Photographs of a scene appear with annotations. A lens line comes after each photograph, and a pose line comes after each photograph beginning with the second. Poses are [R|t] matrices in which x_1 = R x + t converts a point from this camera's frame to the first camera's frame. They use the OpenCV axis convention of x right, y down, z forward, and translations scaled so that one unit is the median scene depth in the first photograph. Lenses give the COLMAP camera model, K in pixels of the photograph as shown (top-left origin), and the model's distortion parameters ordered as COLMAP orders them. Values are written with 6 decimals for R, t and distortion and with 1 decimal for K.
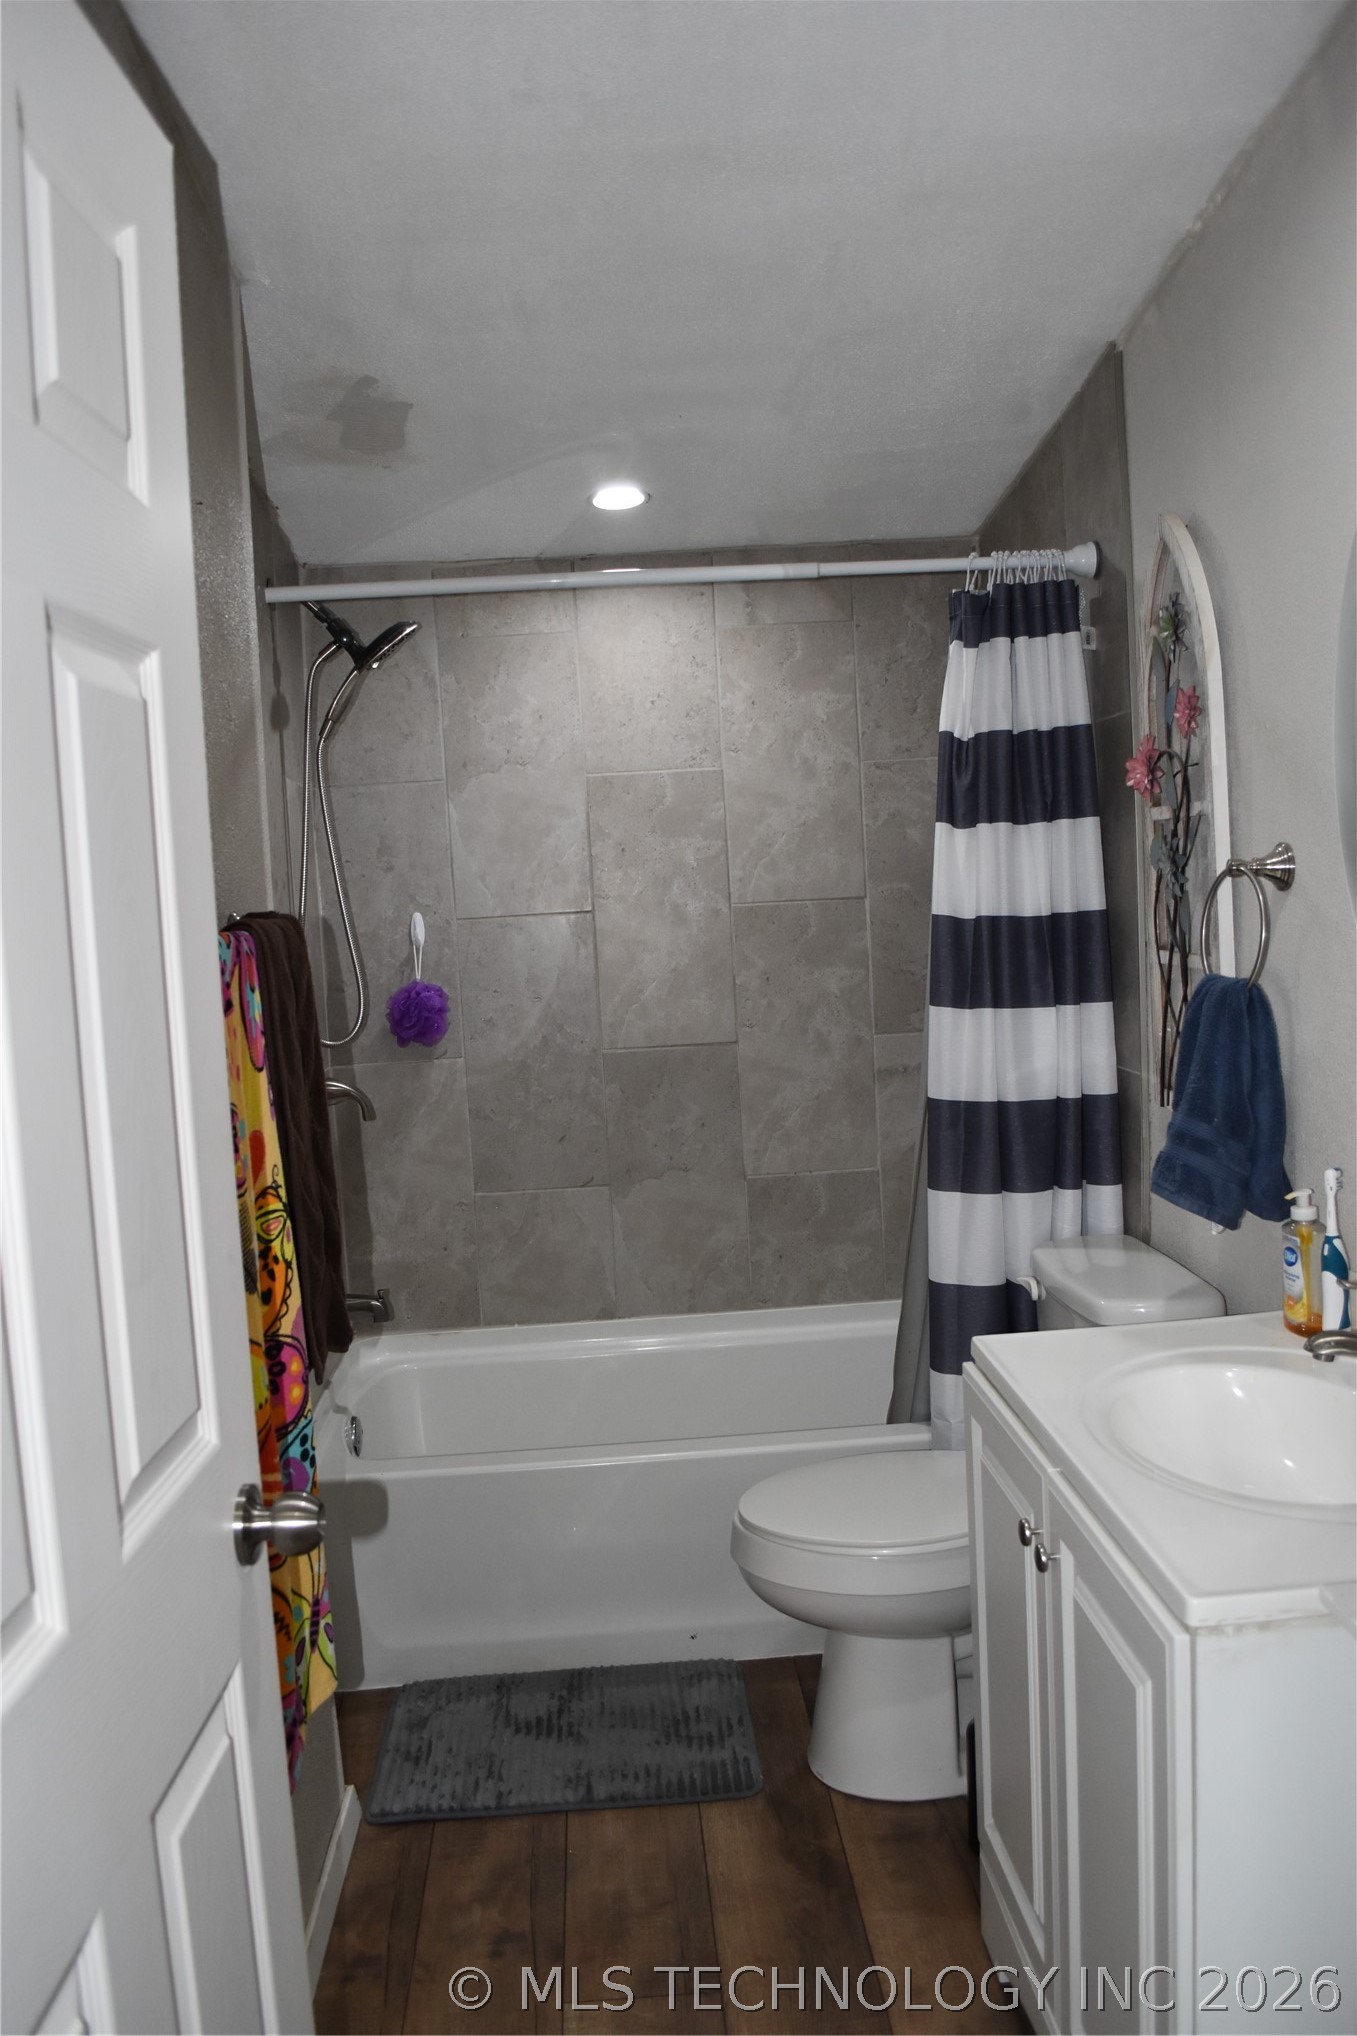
lens RADIAL K [[1623.2, 0, 692.4], [0, 1623.2, 1025.7], [0, 0, 1]] dist [-0.081511, 0.011711]
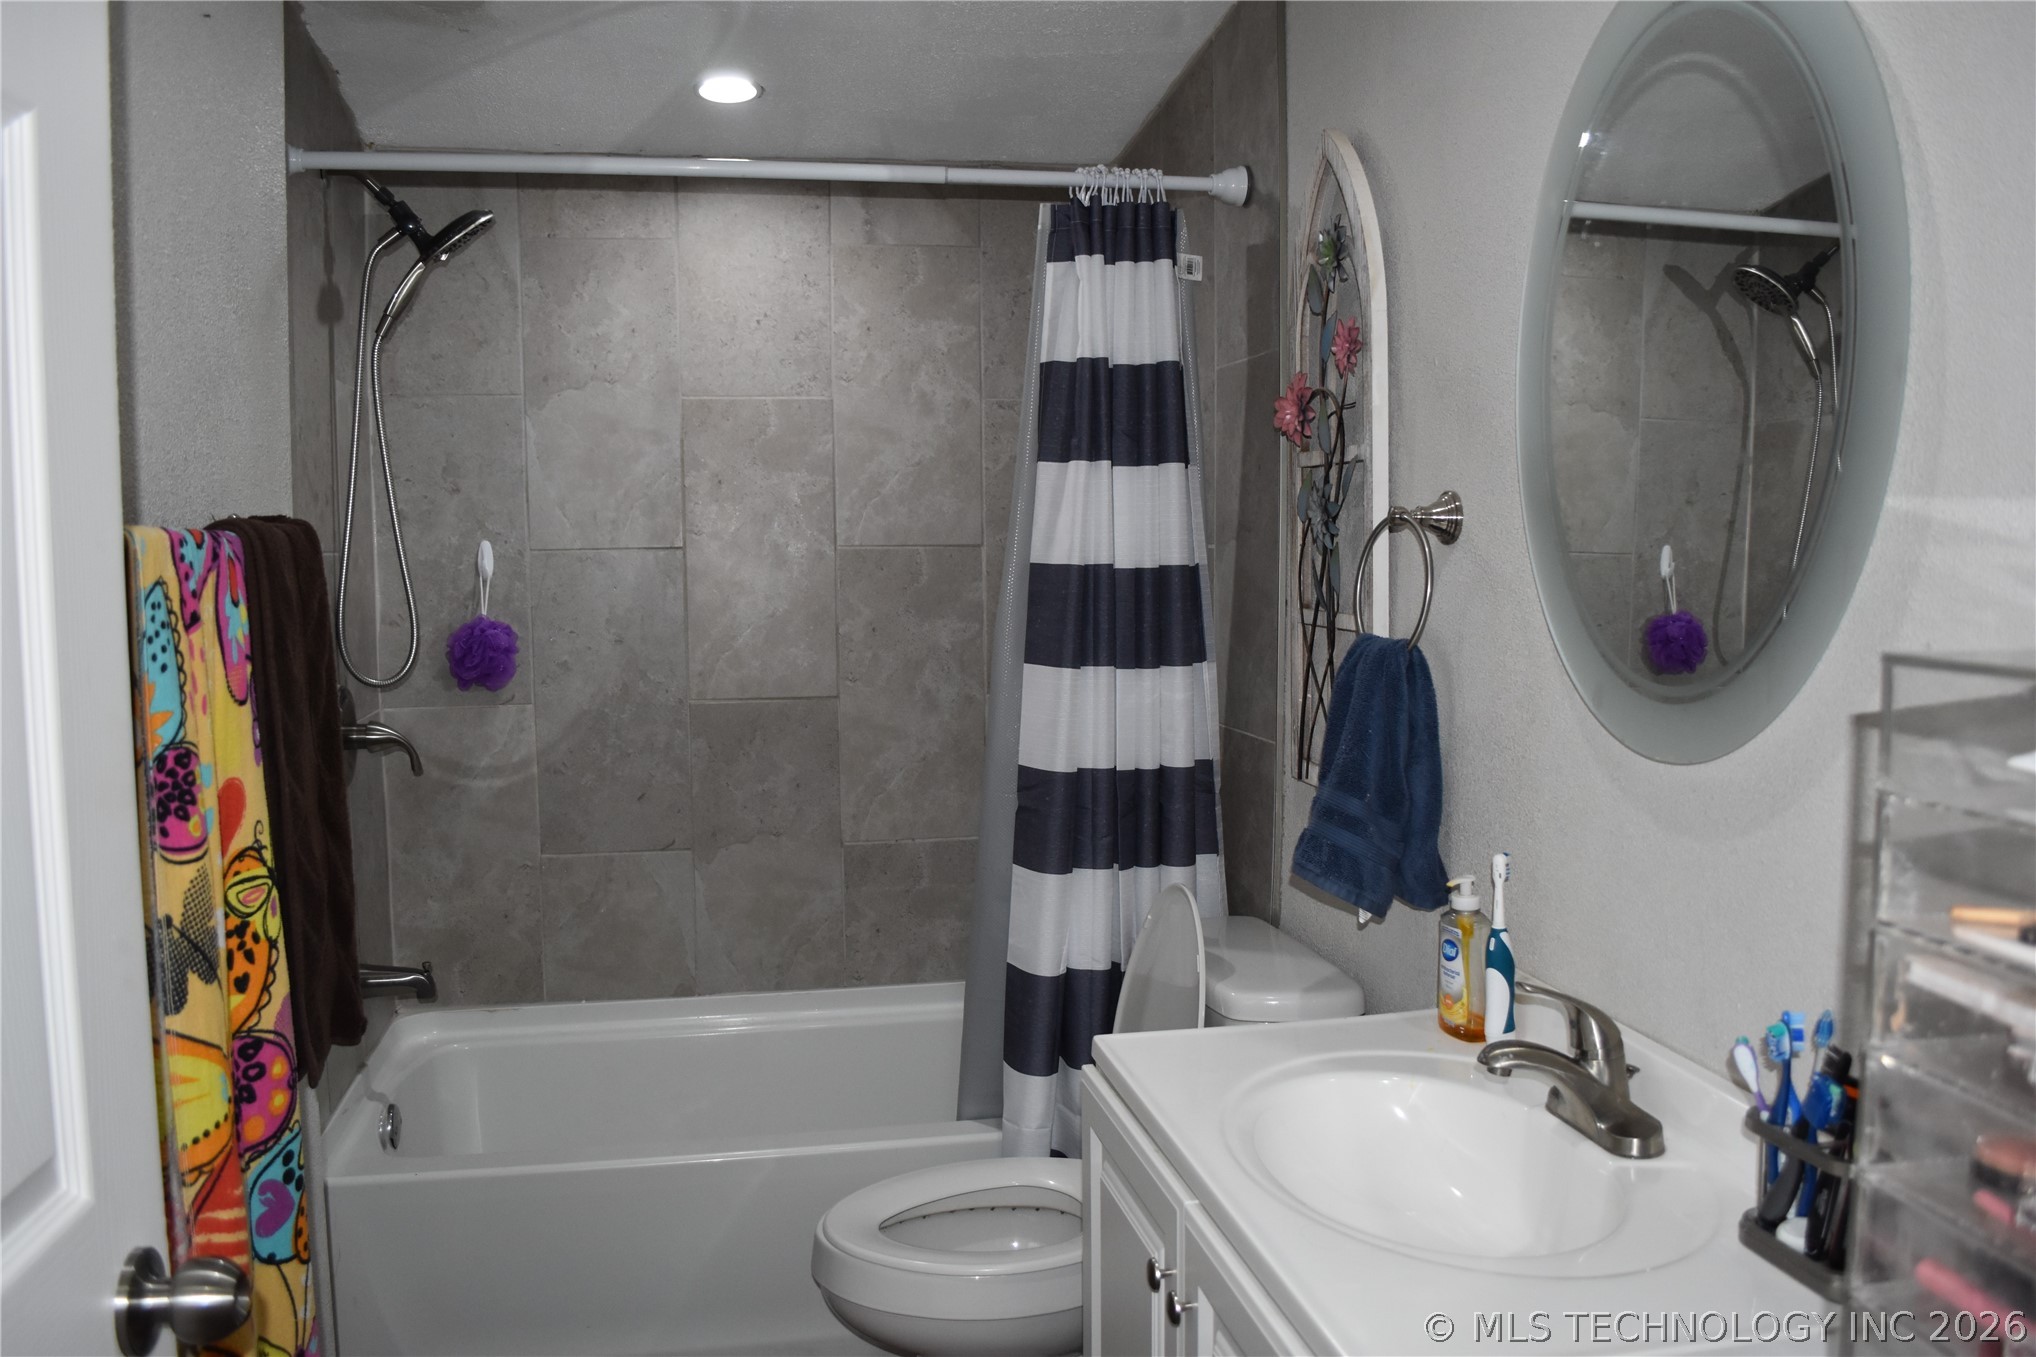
lens RADIAL K [[1602.3, 0, 1016.6], [0, 1602.3, 691.5], [0, 0, 1]] dist [-0.083187, 0.007475]
pose [[0.990336, 0.033052, 0.134692, 0.006871], [-0.033109, 0.999450, -0.001813, 0.006633], [-0.134677, -0.002664, 0.990886, 0.109335]]
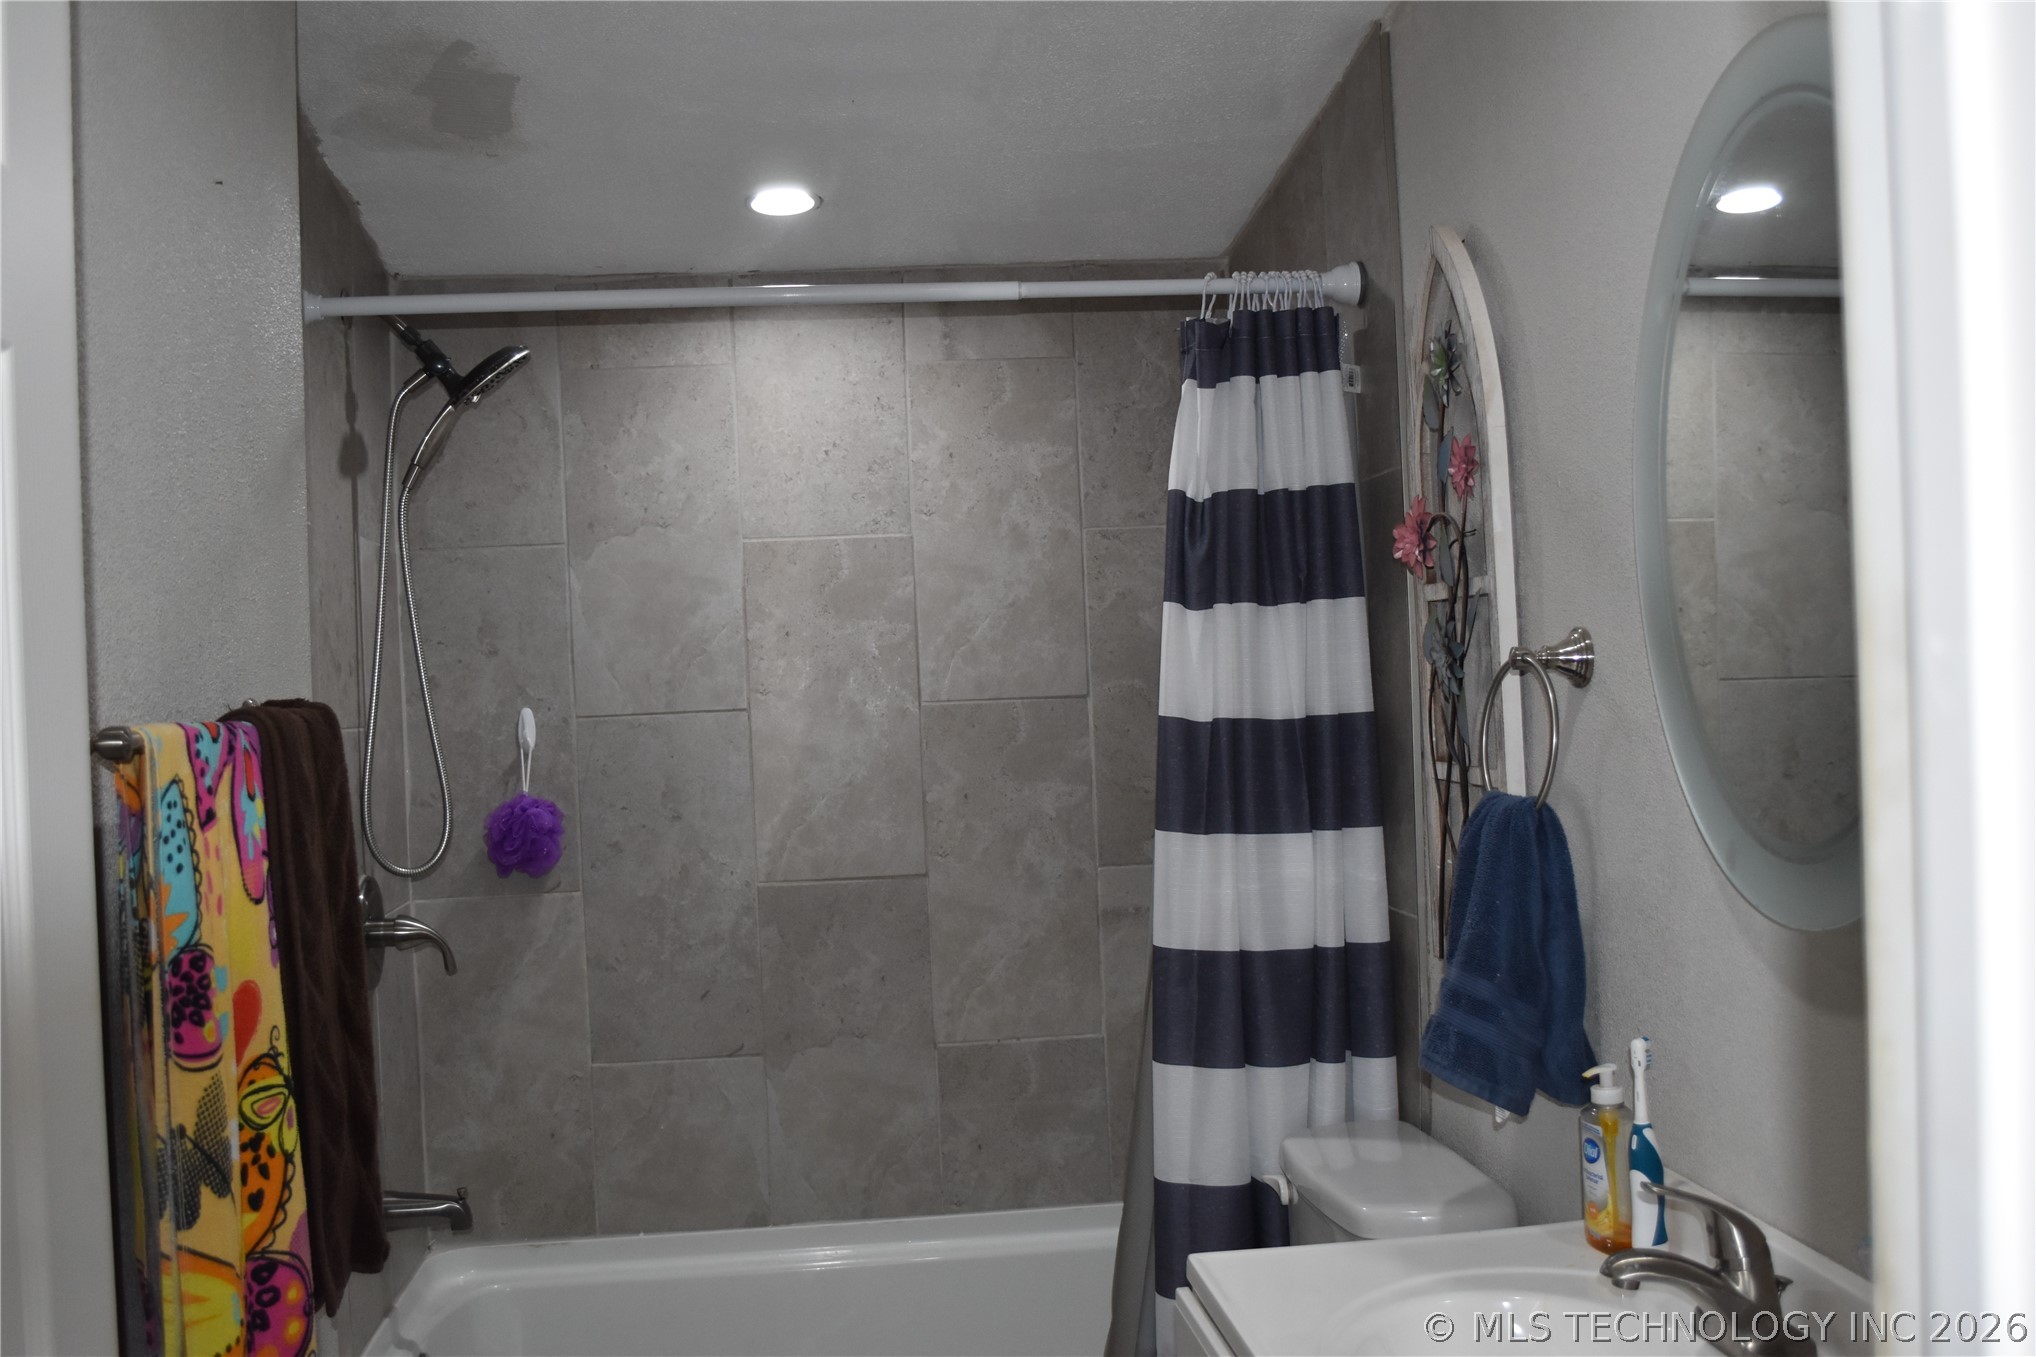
lens RADIAL K [[1969.1, 0, 1019.1], [0, 1969.1, 689.1], [0, 0, 1]] dist [-0.065714, 0.004074]
pose [[0.998823, 0.011810, 0.047040, 0.032661], [-0.007741, 0.996285, -0.085767, 0.002109], [-0.047879, 0.085302, 0.995204, 0.031751]]
